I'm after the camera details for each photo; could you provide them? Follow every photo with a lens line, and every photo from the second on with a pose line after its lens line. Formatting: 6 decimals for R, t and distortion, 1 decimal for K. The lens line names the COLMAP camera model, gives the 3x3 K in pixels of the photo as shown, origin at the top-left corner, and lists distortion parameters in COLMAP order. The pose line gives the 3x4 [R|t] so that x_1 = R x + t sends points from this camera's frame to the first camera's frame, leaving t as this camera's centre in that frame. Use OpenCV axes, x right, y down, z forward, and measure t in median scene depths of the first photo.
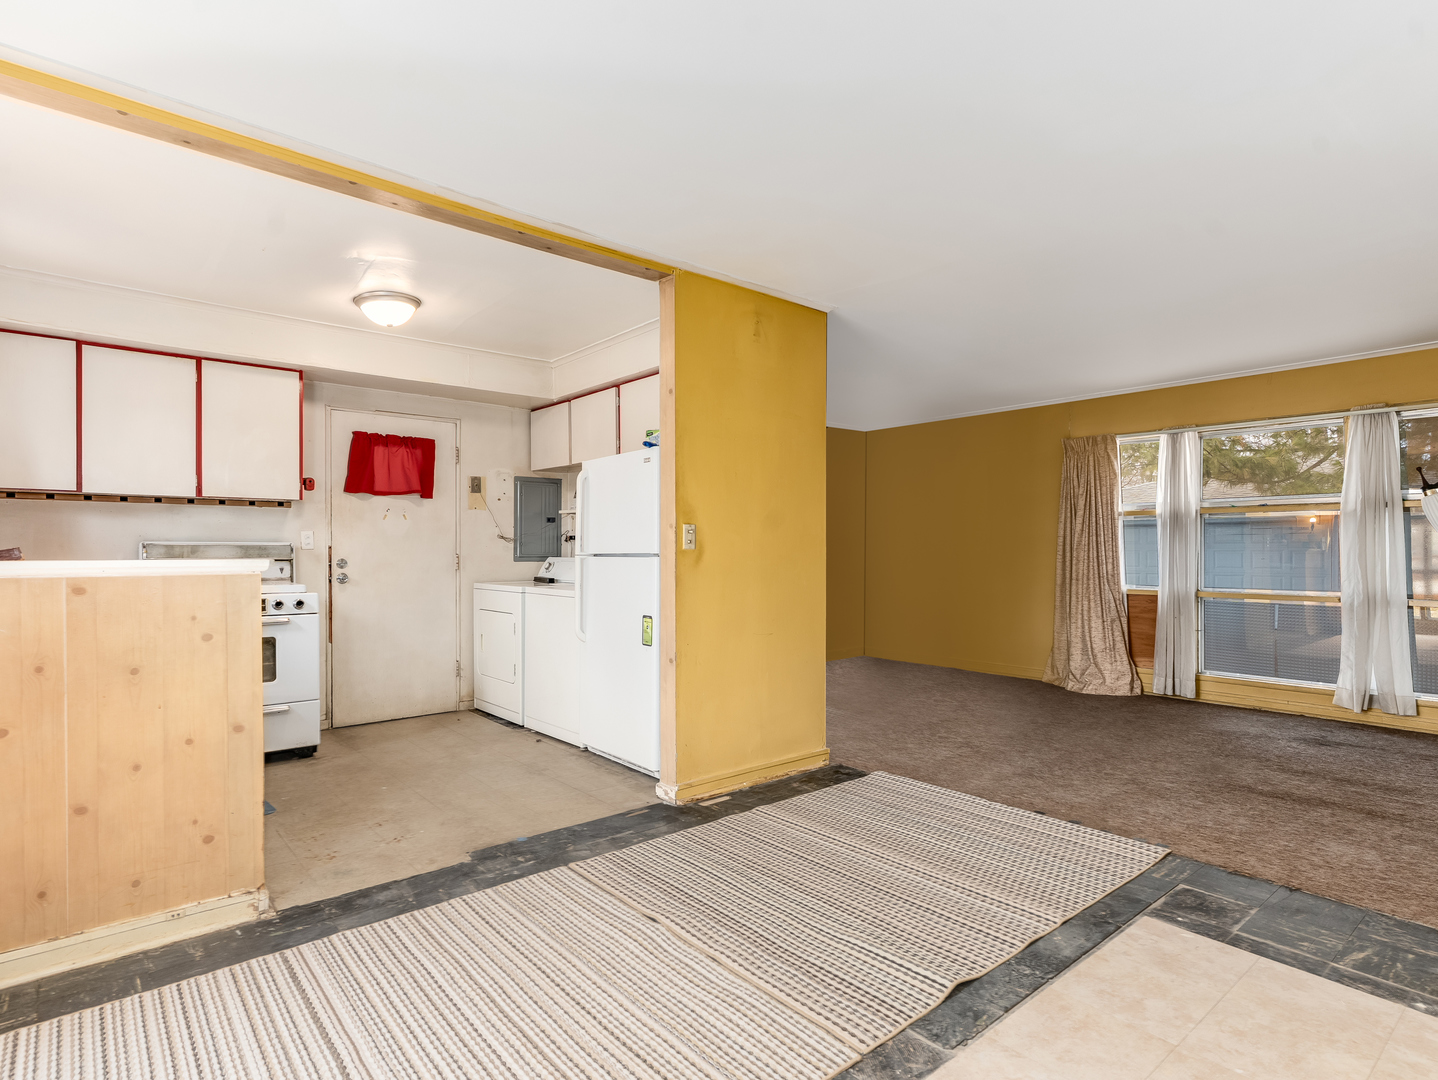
lens RADIAL K [[770.4, 0, 713.3], [0, 770.4, 550.1], [0, 0, 1]] dist [0.002115, 0.000781]
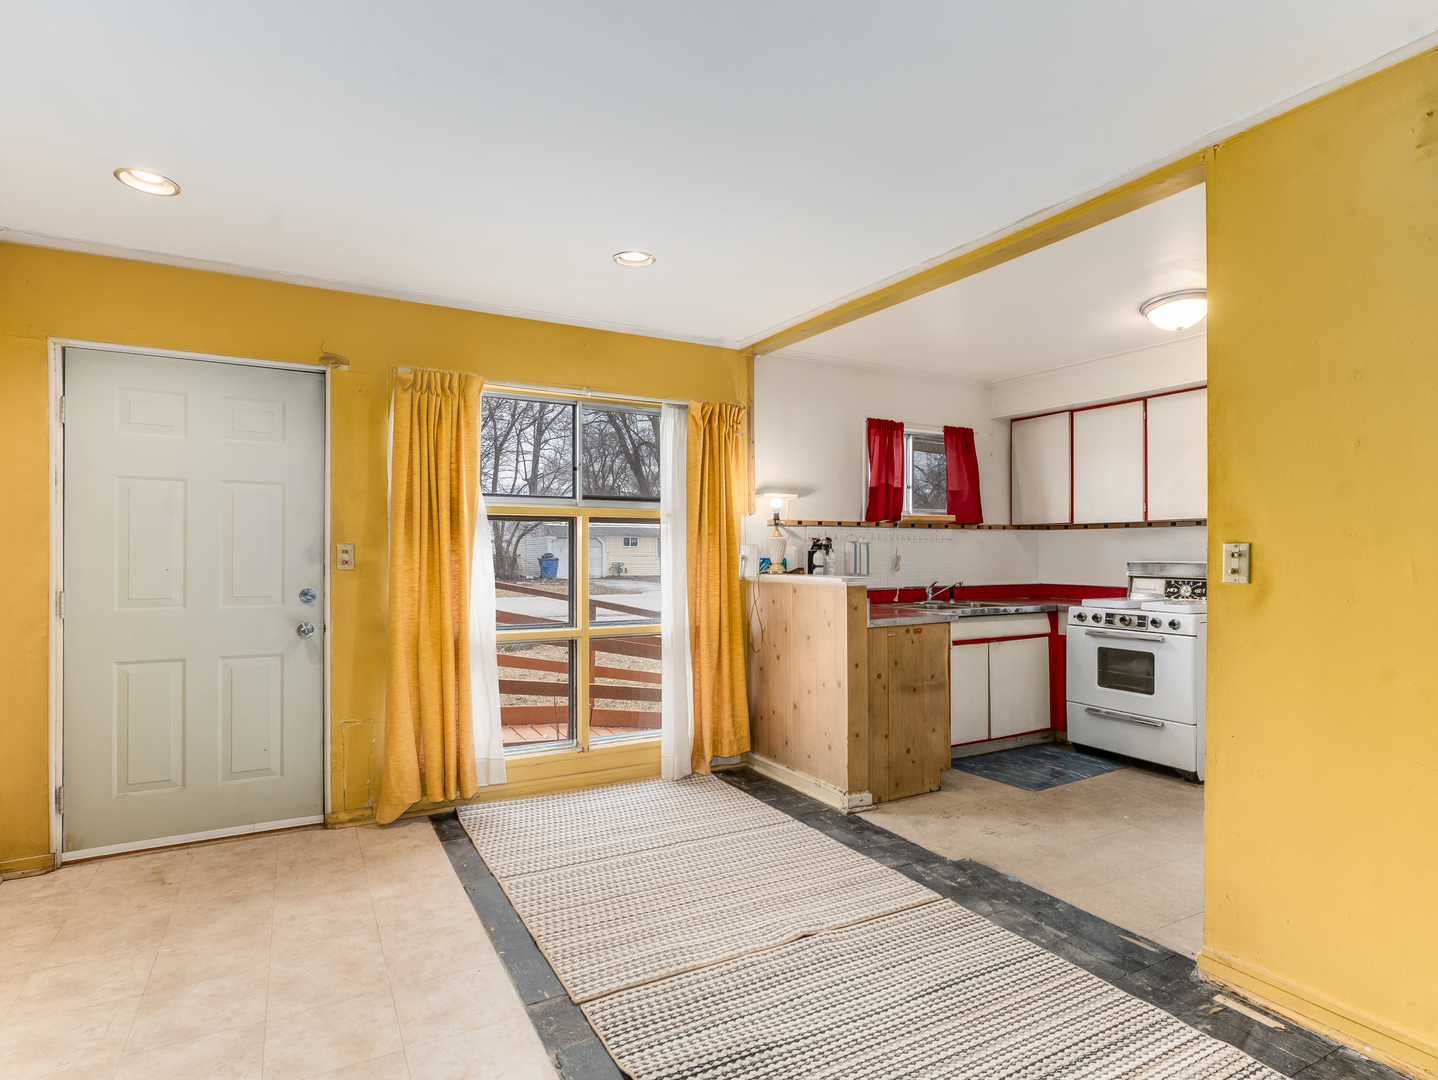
lens RADIAL K [[770.4, 0, 716.0], [0, 770.4, 552.6], [0, 0, 1]] dist [0.002115, 0.000781]
pose [[-0.186596, -0.000713, -0.982437, 0.635921], [-0.004015, 0.999992, 0.000037, -0.023666], [0.982429, 0.003952, -0.186597, 0.682338]]
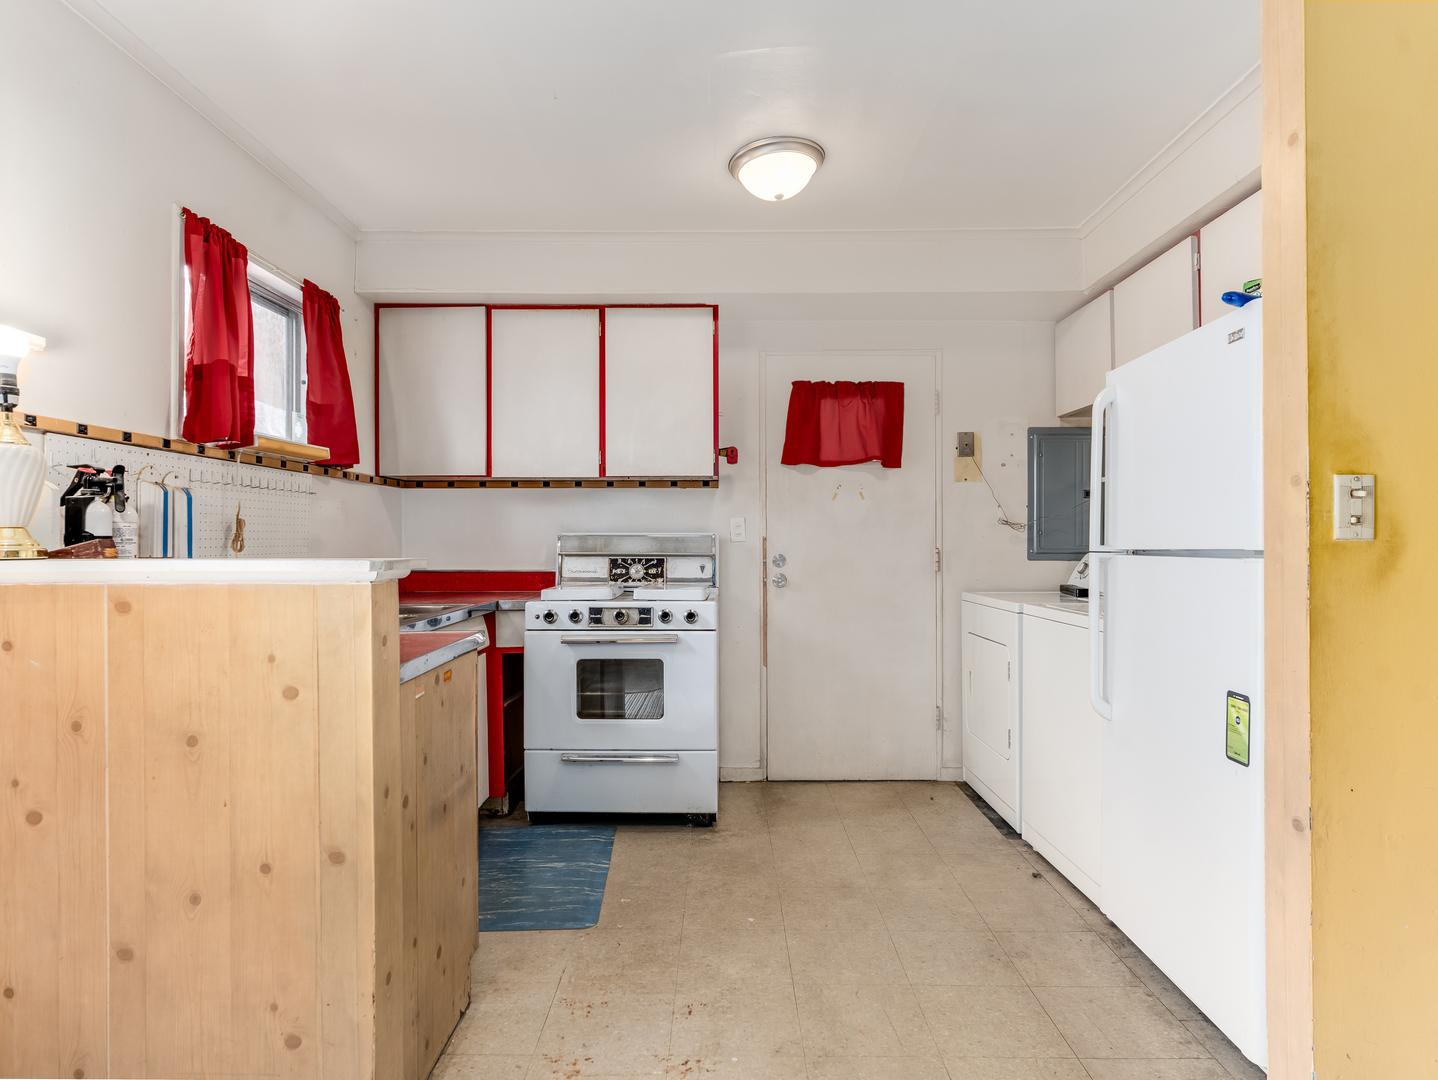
lens RADIAL K [[841.0, 0, 714.4], [0, 841.0, 536.8], [0, 0, 1]] dist [-0.002766, 0.003233]
pose [[0.759333, -0.004742, -0.650685, -0.001133], [0.000353, 0.999976, -0.006876, 0.000033], [0.650702, 0.004991, 0.759316, 0.463819]]
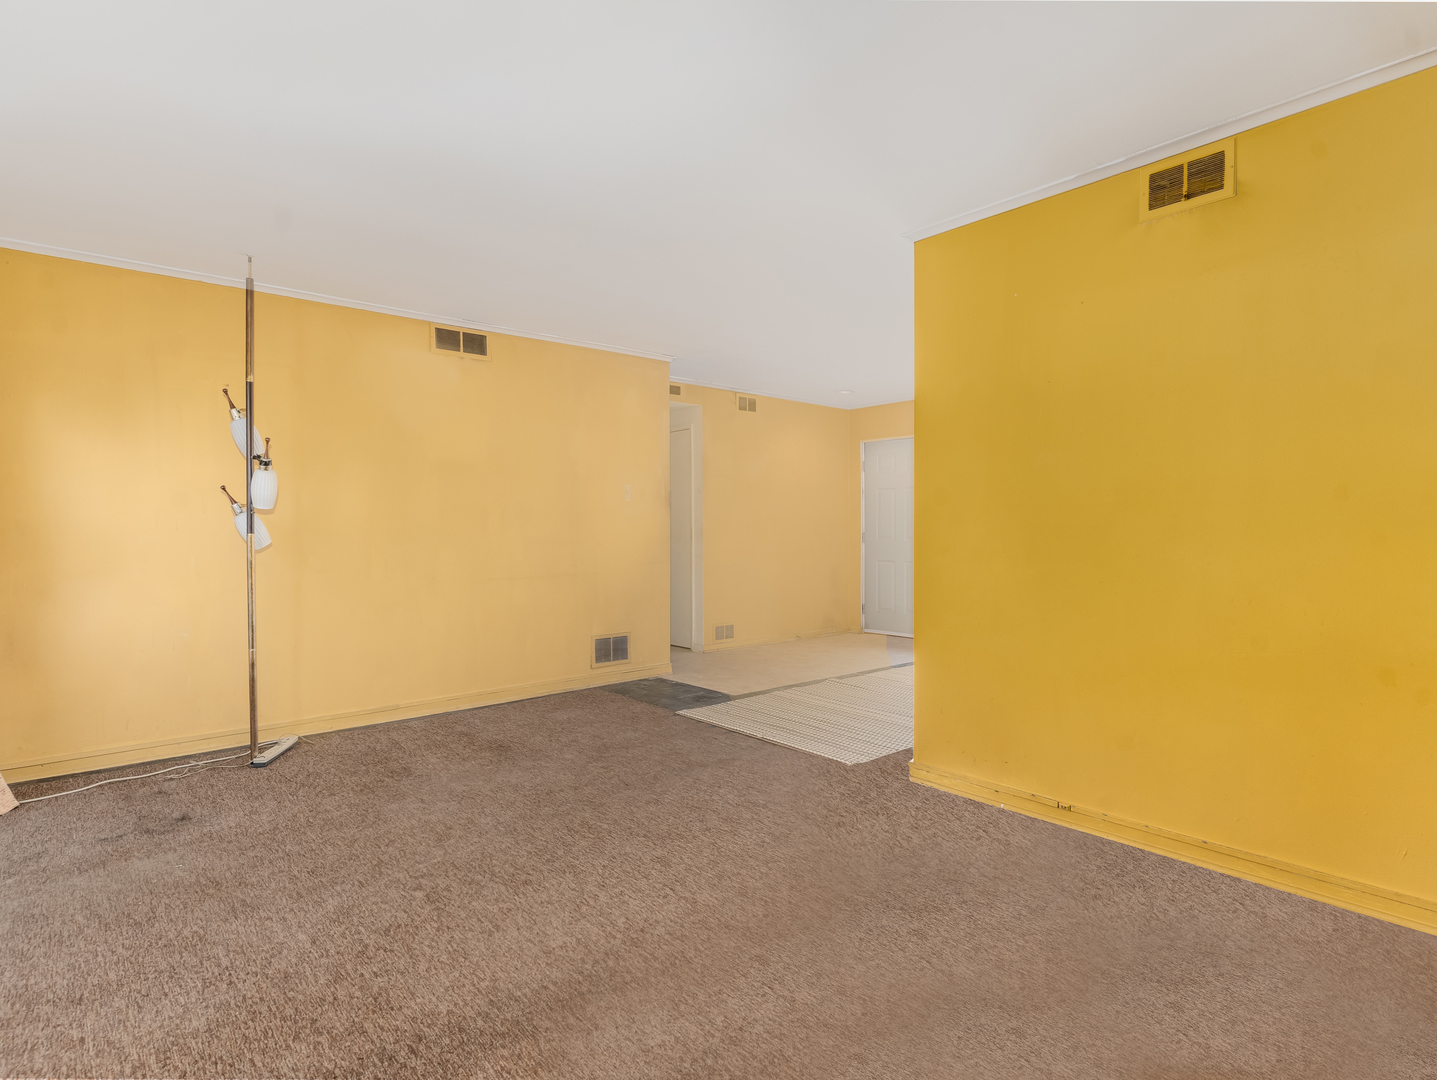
lens RADIAL K [[769.9, 0, 726.1], [0, 769.9, 536.0], [0, 0, 1]] dist [0.002115, 0.000781]
pose [[-0.999928, 0.004407, -0.011133, 0.403191], [0.004302, 0.999946, 0.009485, 0.004185], [0.011174, 0.009436, -0.999893, 2.069892]]
